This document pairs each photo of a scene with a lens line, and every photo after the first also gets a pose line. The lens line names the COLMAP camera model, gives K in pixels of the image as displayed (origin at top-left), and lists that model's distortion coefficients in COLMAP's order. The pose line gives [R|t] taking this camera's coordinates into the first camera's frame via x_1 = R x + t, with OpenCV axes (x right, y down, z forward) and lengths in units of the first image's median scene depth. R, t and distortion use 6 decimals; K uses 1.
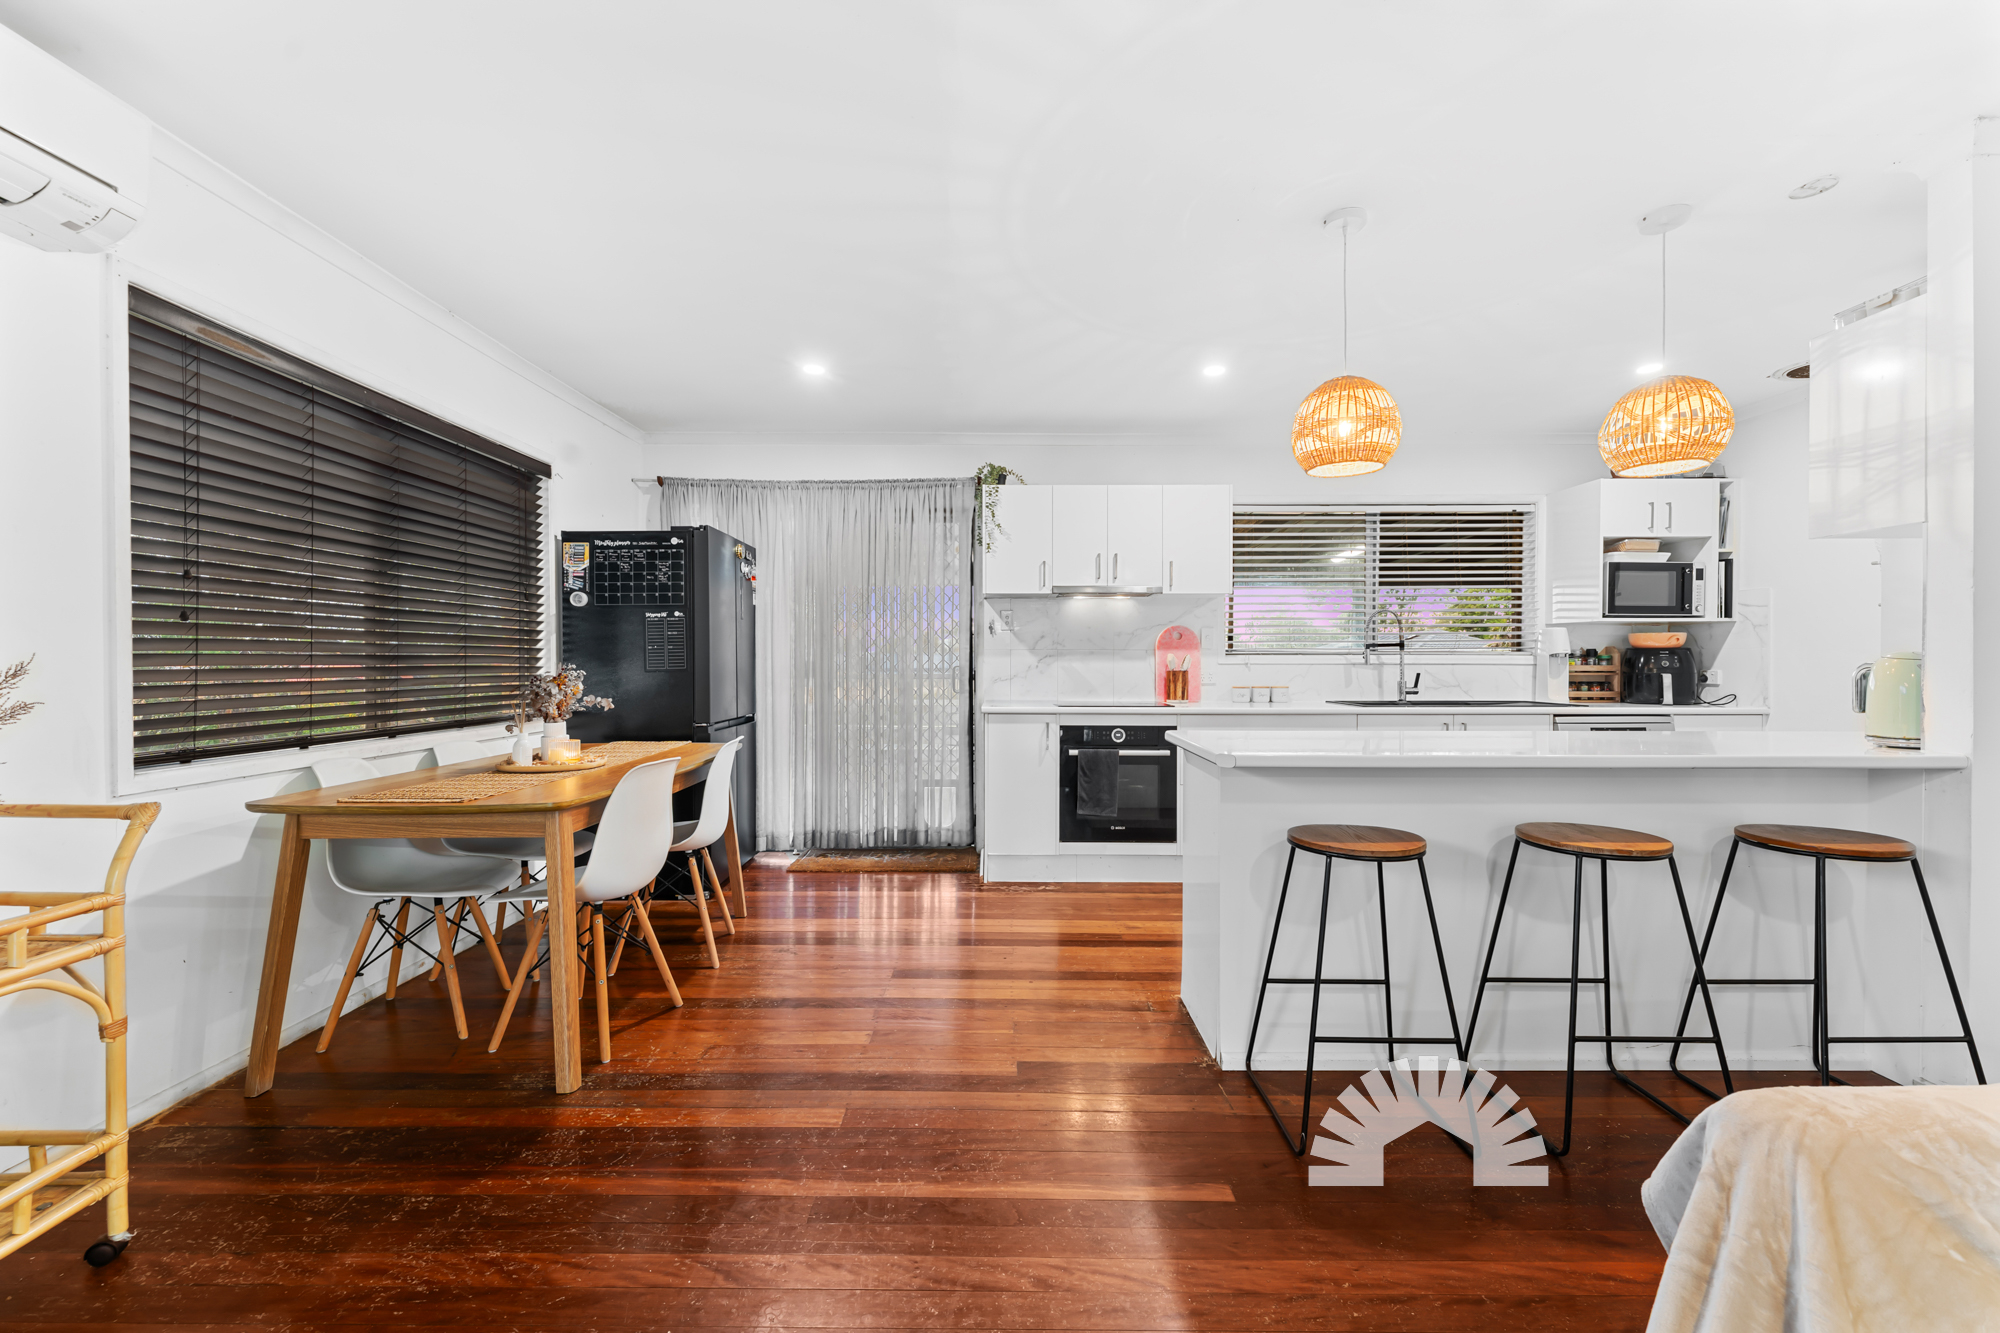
lens RADIAL K [[805.0, 0, 996.4], [0, 805.0, 669.0], [0, 0, 1]] dist [0.000670, -0.000548]
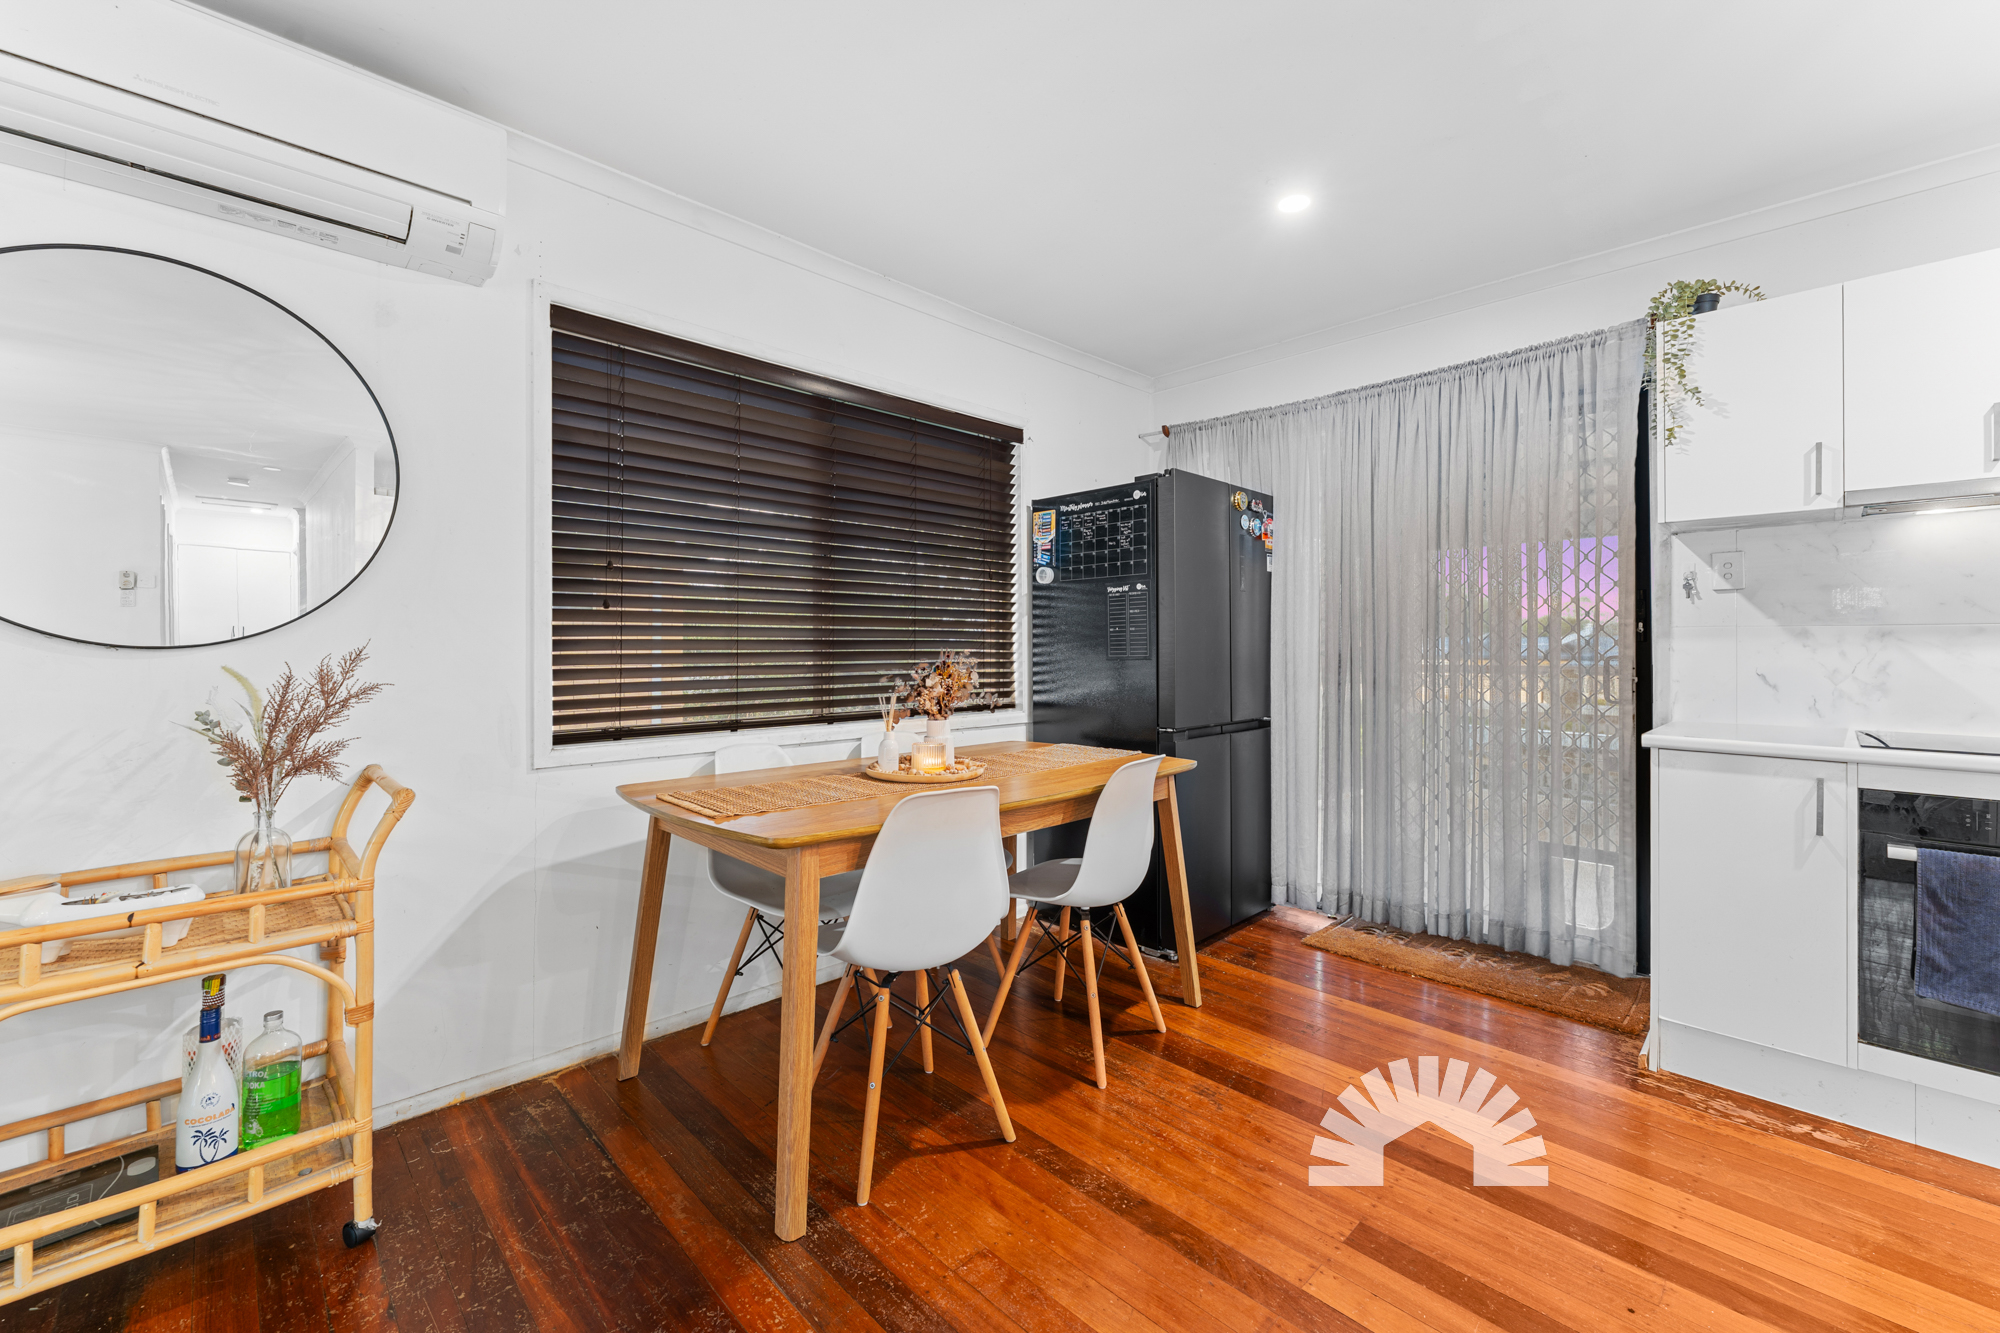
lens RADIAL K [[805.0, 0, 1000.6], [0, 805.0, 641.5], [0, 0, 1]] dist [0.000670, -0.000548]
pose [[0.697222, -0.002542, -0.716851, 0.073376], [-0.008521, 0.999894, -0.011833, -0.004419], [0.716805, 0.014358, 0.697126, 0.356566]]
